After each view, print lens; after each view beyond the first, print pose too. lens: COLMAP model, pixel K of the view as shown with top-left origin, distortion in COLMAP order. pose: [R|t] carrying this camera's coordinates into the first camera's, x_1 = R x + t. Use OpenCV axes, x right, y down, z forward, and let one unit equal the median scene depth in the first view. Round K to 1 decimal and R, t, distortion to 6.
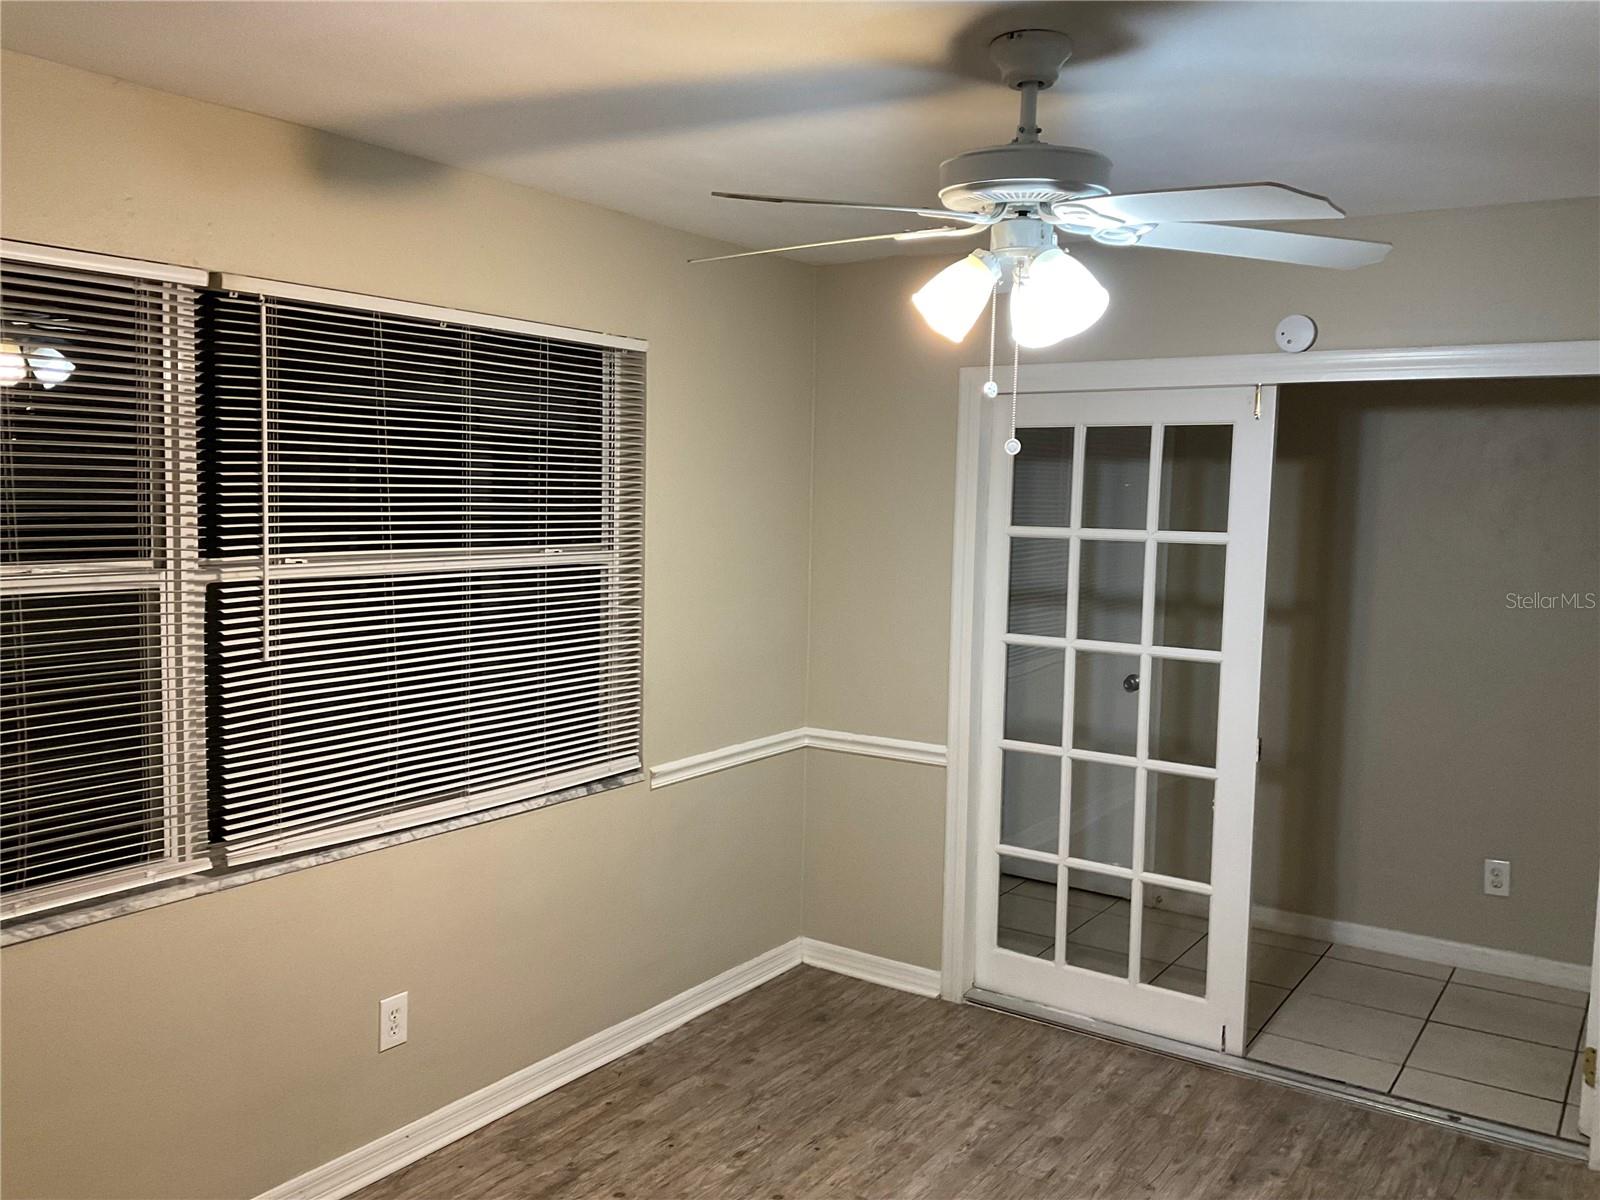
lens RADIAL K [[1343.3, 0, 802.8], [0, 1343.3, 593.0], [0, 0, 1]] dist [0.063070, -0.067364]
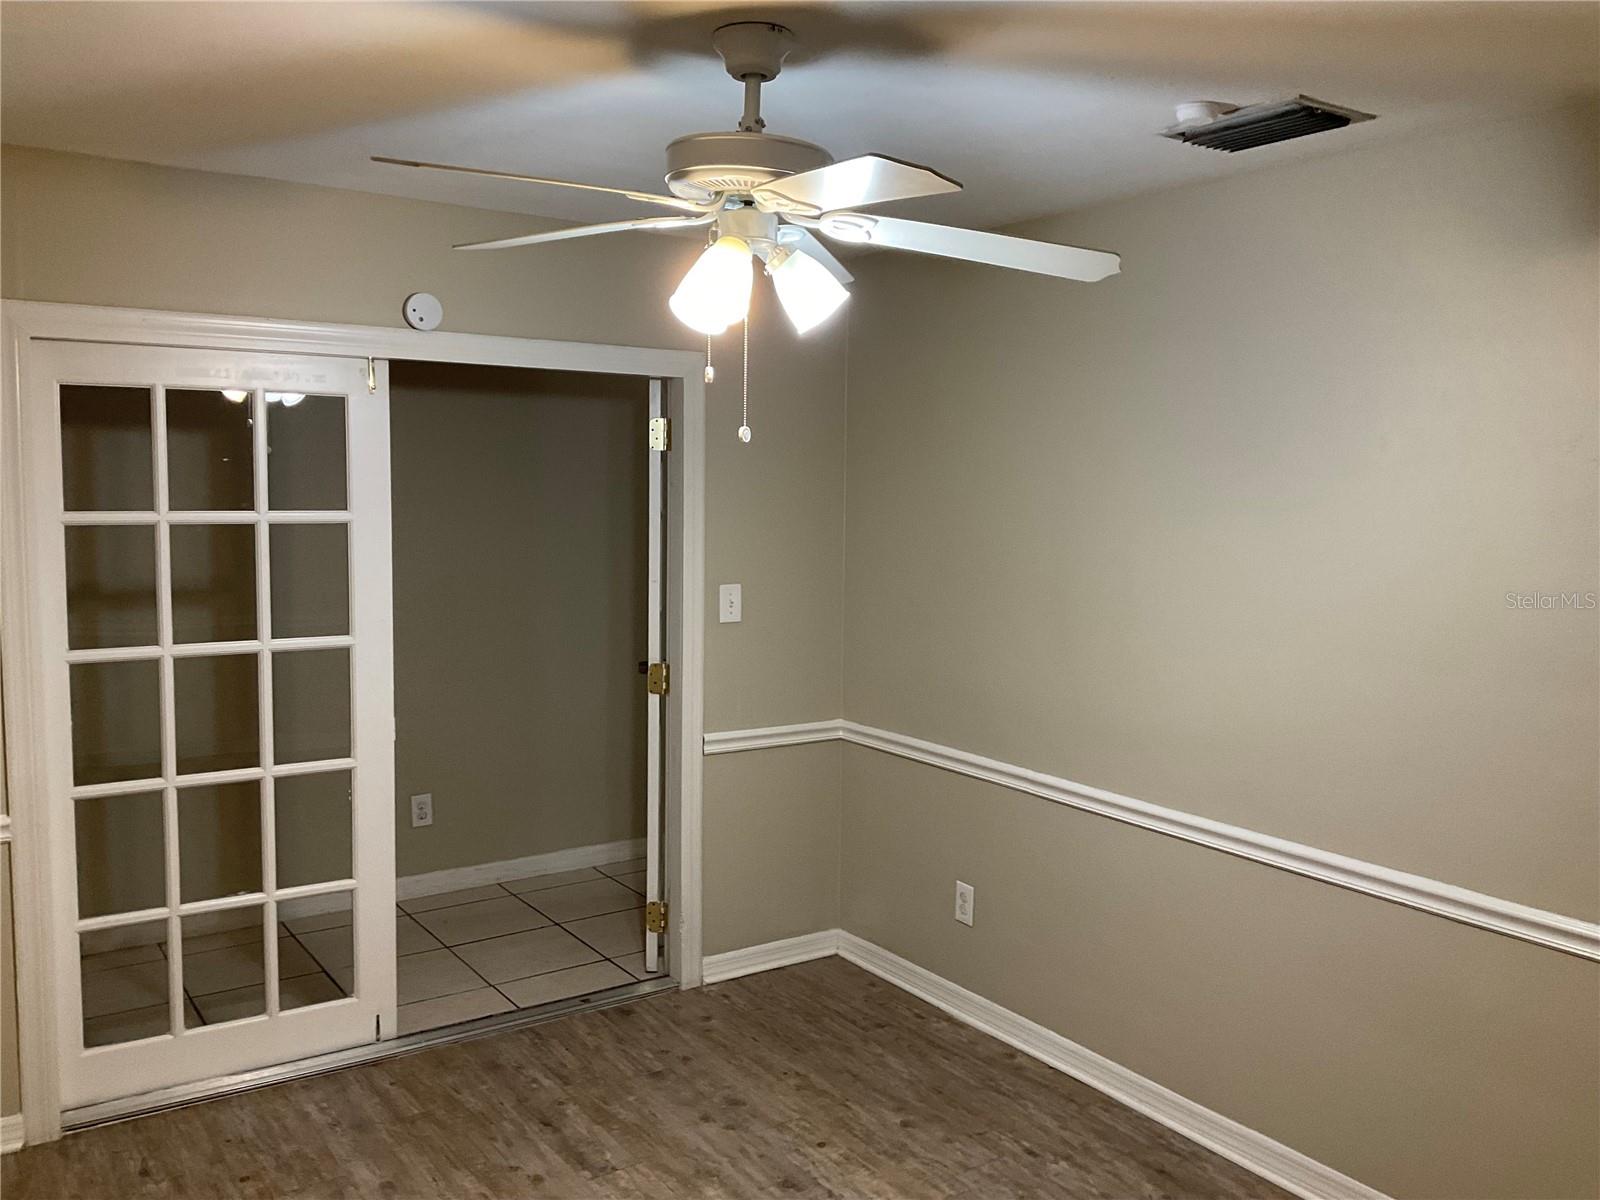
lens RADIAL K [[1343.3, 0, 805.8], [0, 1343.3, 594.7], [0, 0, 1]] dist [0.063070, -0.067364]
pose [[0.371269, -0.096719, 0.923474, -0.437452], [0.067829, 0.994728, 0.076913, -0.035506], [-0.926044, 0.034083, 0.375872, 0.329172]]
